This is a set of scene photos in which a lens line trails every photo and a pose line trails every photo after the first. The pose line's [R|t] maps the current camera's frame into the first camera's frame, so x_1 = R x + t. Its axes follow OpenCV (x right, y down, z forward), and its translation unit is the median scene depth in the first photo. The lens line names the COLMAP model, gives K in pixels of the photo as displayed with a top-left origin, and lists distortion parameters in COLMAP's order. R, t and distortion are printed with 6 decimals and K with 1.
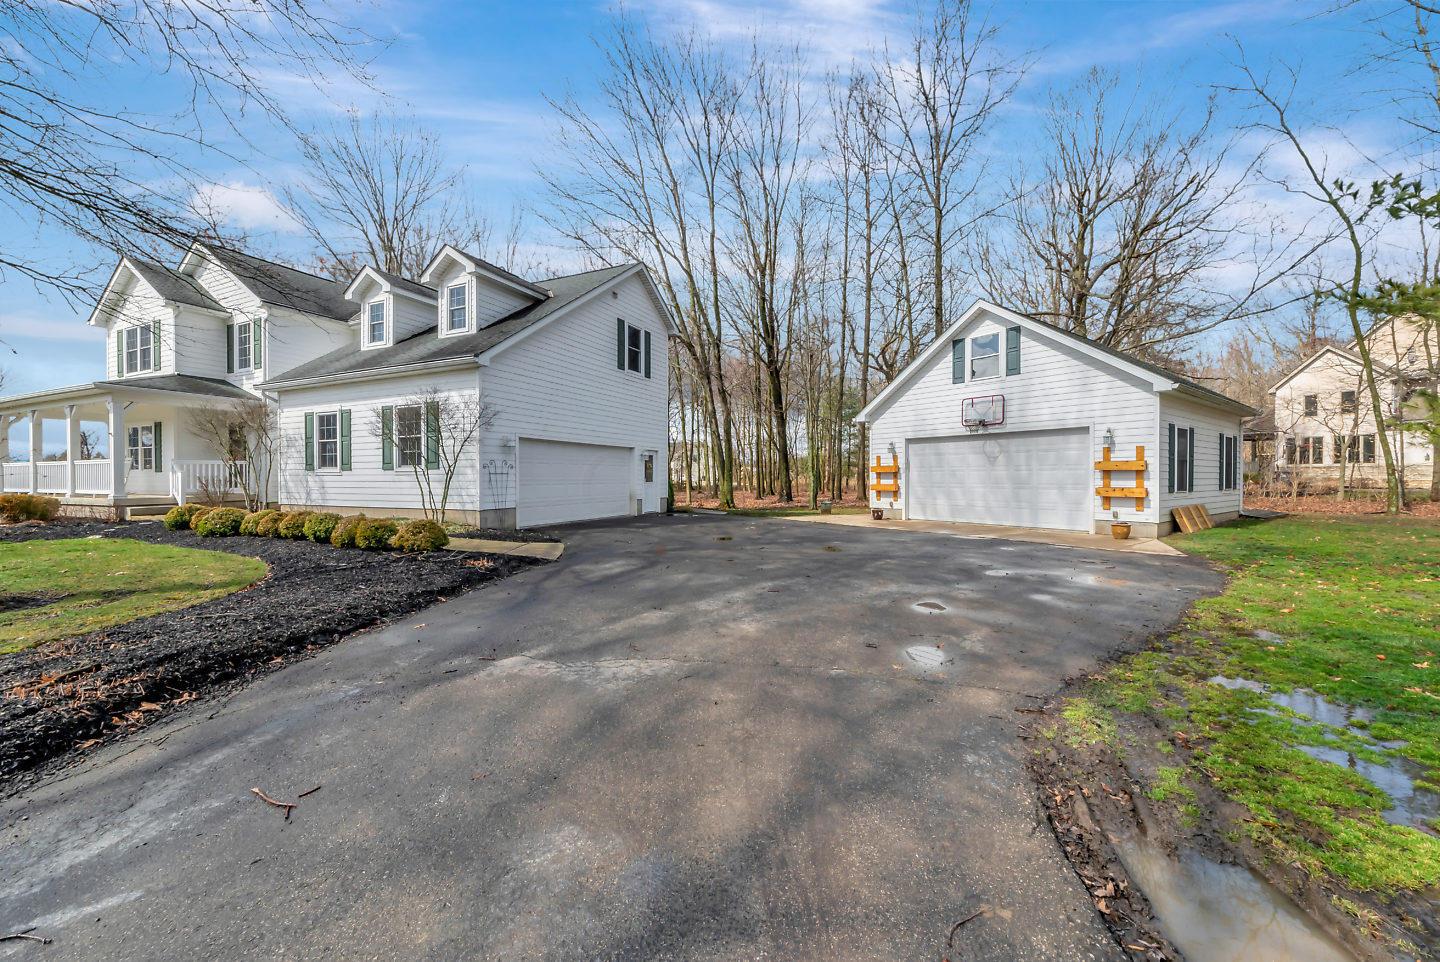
lens RADIAL K [[565.7, 0, 720.5], [0, 565.7, 482.0], [0, 0, 1]] dist [-0.000608, -0.000043]
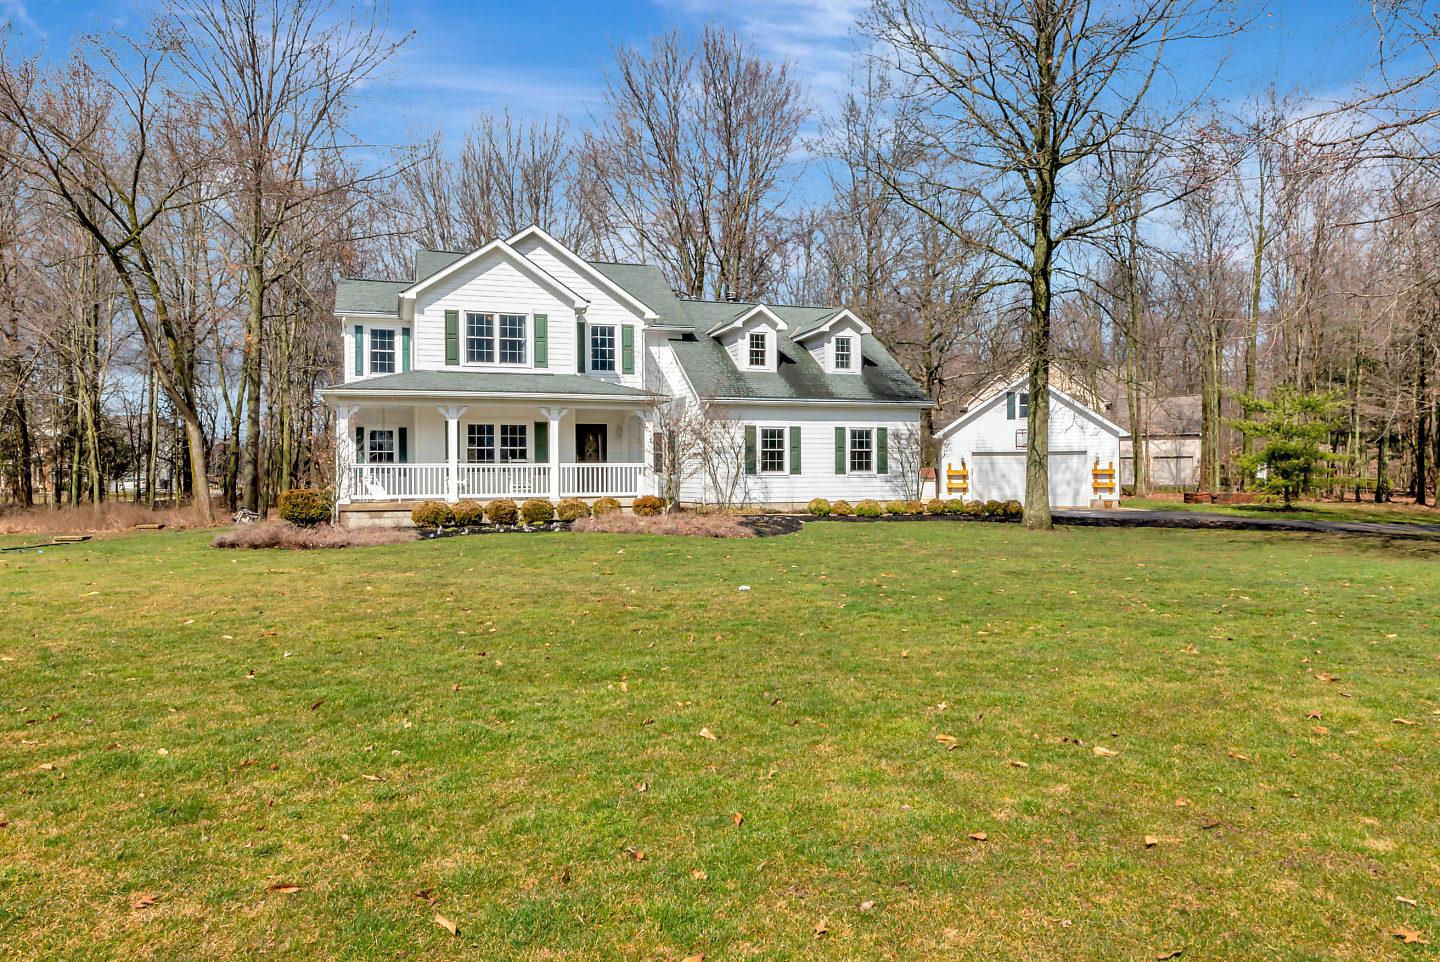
lens RADIAL K [[968.7, 0, 720.8], [0, 968.7, 473.6], [0, 0, 1]] dist [0.002077, 0.001560]
pose [[0.727030, 0.000565, 0.686605, -2.302514], [0.011365, 0.999853, -0.012857, 0.005049], [-0.686511, 0.017151, 0.726917, -0.479658]]
